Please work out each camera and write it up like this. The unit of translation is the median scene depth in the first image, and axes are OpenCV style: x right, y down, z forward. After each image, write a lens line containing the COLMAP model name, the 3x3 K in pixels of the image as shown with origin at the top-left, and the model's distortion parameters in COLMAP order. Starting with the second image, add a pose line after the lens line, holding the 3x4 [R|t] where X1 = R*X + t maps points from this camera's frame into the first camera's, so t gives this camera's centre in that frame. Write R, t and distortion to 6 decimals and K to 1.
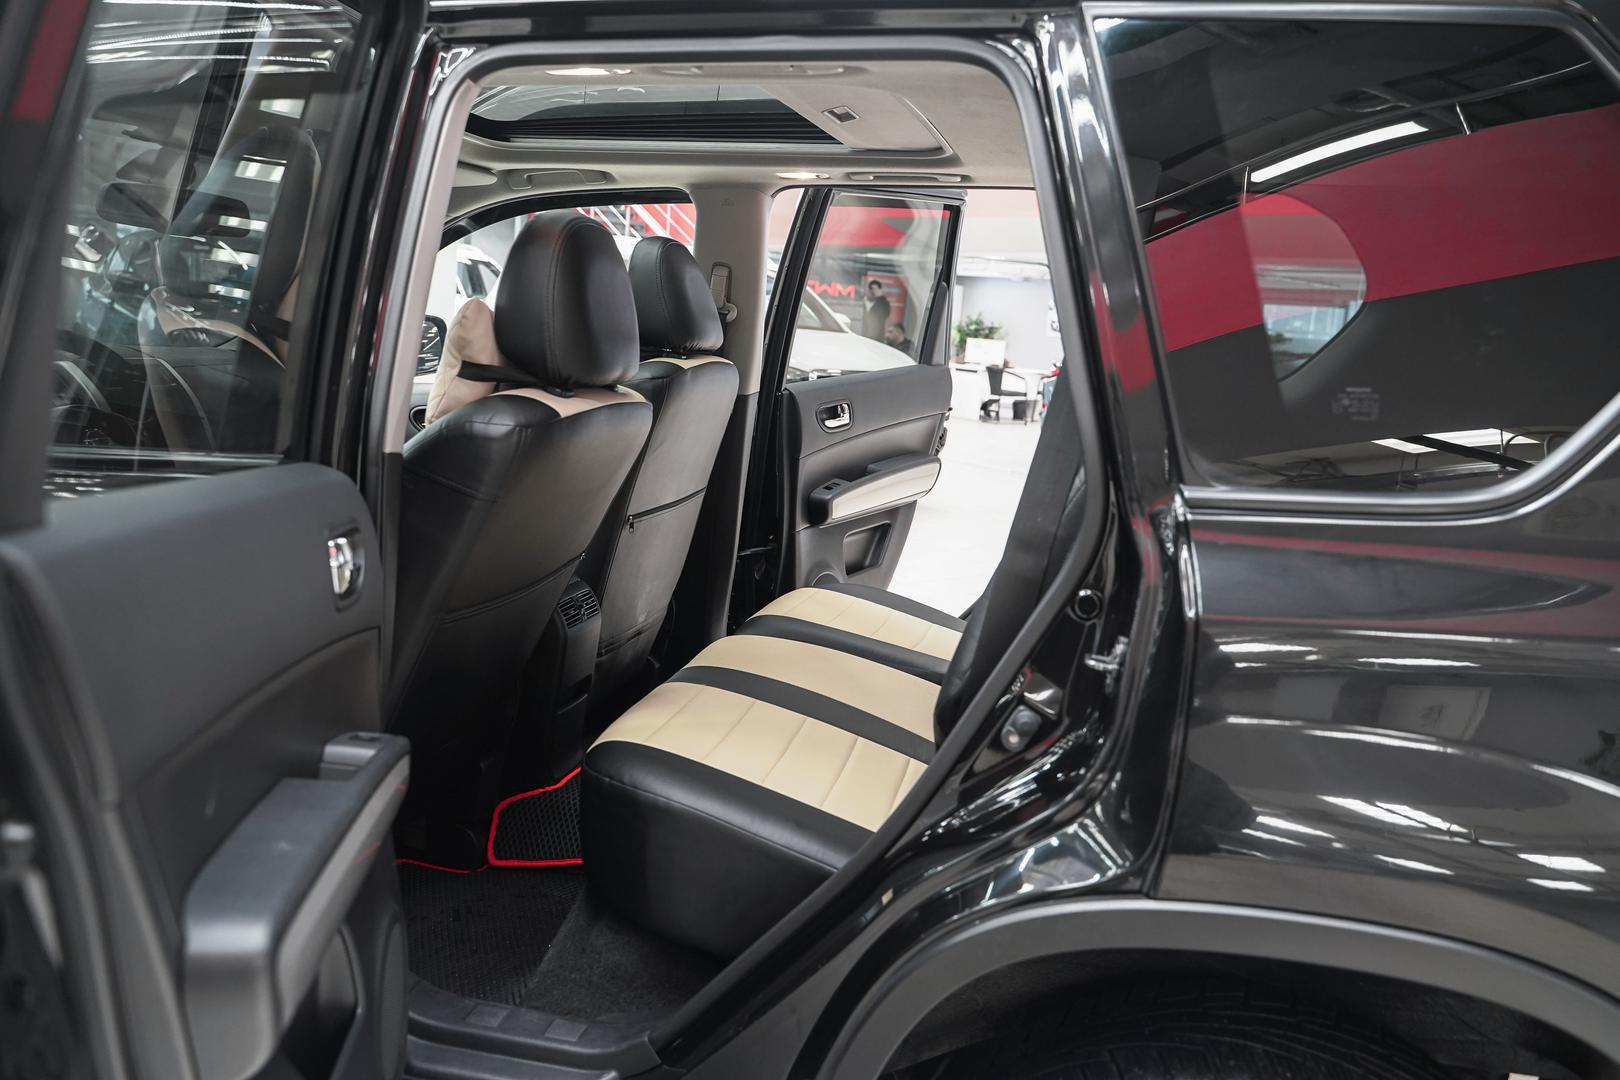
lens RADIAL K [[1295.2, 0, 808.5], [0, 1295.2, 540.4], [0, 0, 1]] dist [-0.014359, 0.010014]
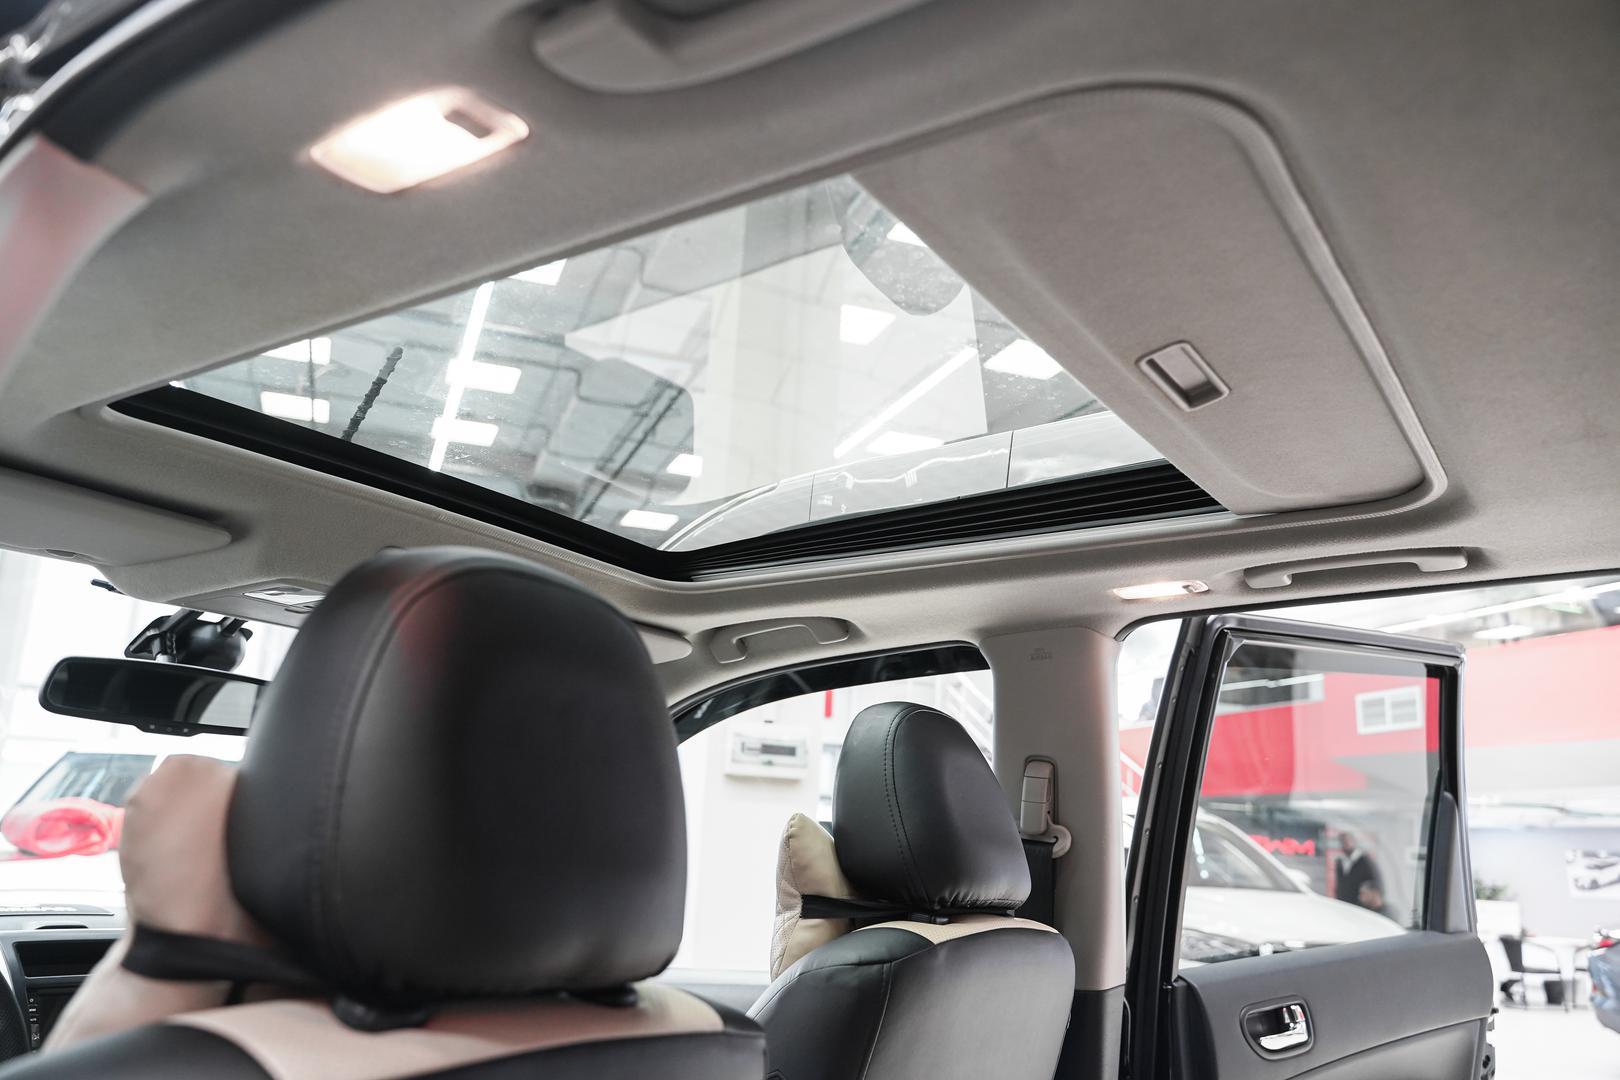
lens RADIAL K [[1295.2, 0, 807.2], [0, 1295.2, 536.6], [0, 0, 1]] dist [-0.014359, 0.010014]
pose [[0.945395, -0.104754, -0.308633, 0.021942], [-0.035560, 0.908138, -0.417158, -0.048287], [0.323980, 0.405354, 0.854824, 0.366223]]
